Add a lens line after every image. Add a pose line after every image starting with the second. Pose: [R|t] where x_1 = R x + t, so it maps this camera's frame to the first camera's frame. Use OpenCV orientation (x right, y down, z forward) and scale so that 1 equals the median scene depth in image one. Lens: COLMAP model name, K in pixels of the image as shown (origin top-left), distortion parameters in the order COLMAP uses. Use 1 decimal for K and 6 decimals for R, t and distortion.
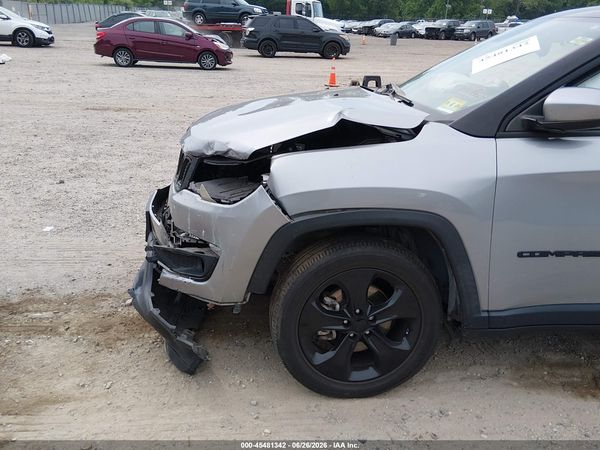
lens RADIAL K [[582.9, 0, 302.0], [0, 582.9, 236.9], [0, 0, 1]] dist [0.100214, -0.219100]
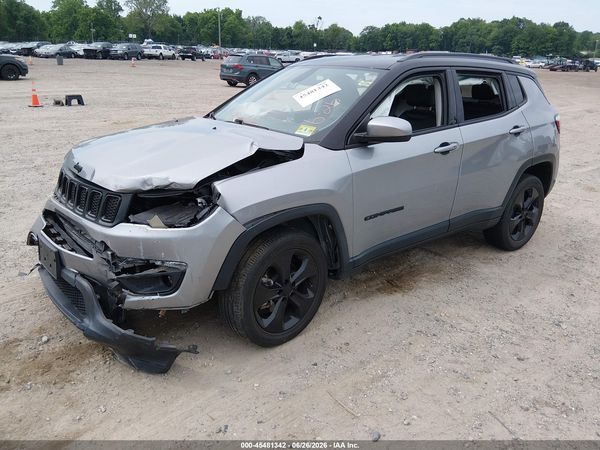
lens RADIAL K [[472.4, 0, 300.0], [0, 472.4, 225.0], [0, 0, 1]] dist [0.000938, -0.052749]
pose [[0.783123, -0.211339, 0.584854, -0.495341], [0.195269, 0.976482, 0.091388, -0.098835], [-0.590414, 0.042636, 0.805974, 0.050135]]
